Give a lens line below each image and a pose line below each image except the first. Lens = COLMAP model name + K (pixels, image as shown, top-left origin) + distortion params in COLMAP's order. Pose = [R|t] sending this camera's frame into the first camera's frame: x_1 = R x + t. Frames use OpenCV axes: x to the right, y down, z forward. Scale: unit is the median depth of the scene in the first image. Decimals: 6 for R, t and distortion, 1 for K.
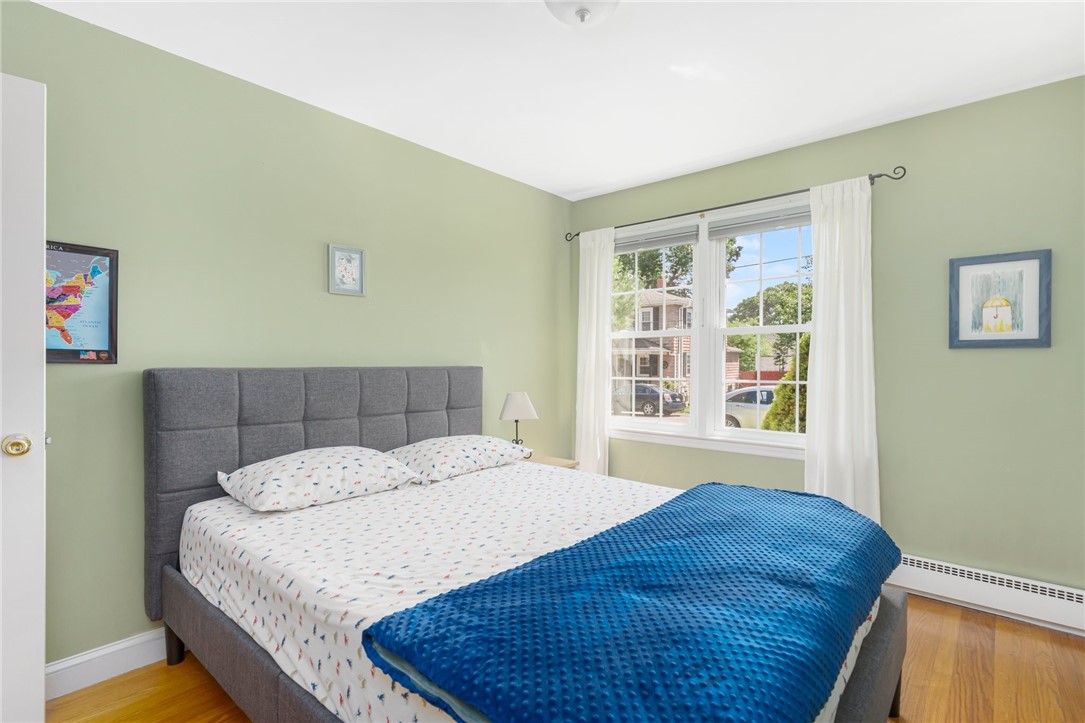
lens RADIAL K [[523.1, 0, 539.9], [0, 523.1, 347.5], [0, 0, 1]] dist [-0.023341, 0.015842]
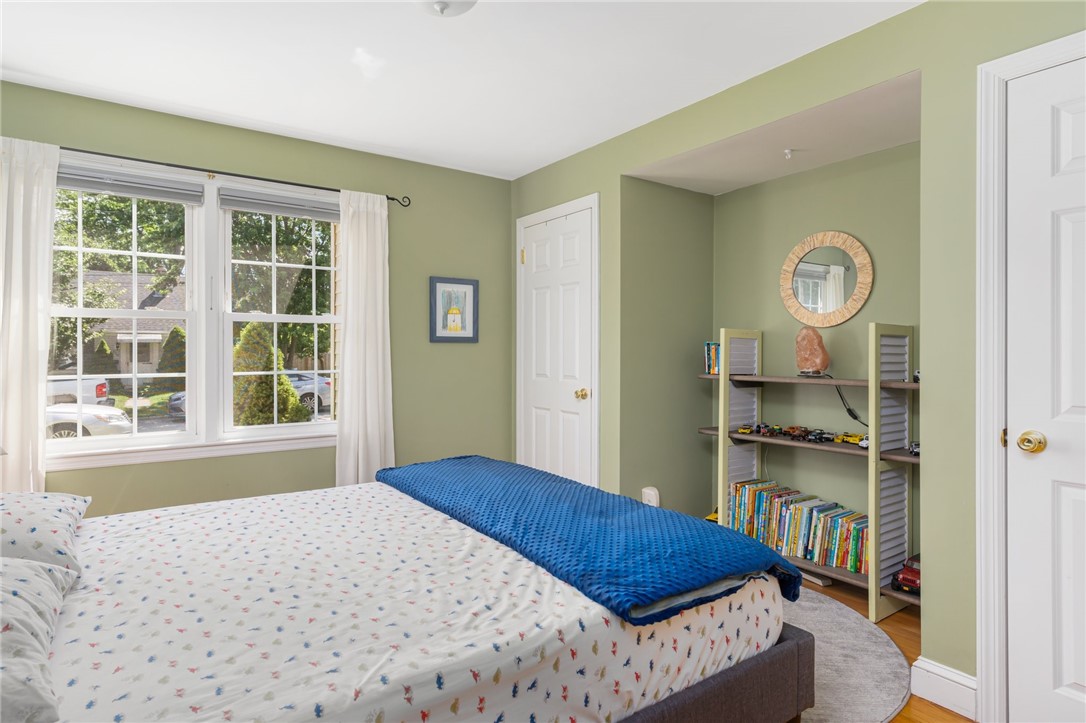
lens RADIAL K [[587.5, 0, 545.5], [0, 587.5, 330.2], [0, 0, 1]] dist [-0.015246, 0.000621]
pose [[0.224588, 0.031384, 0.973948, -0.677105], [-0.025688, 0.999325, -0.026278, 0.003345], [-0.974115, -0.019117, 0.225243, 0.387580]]
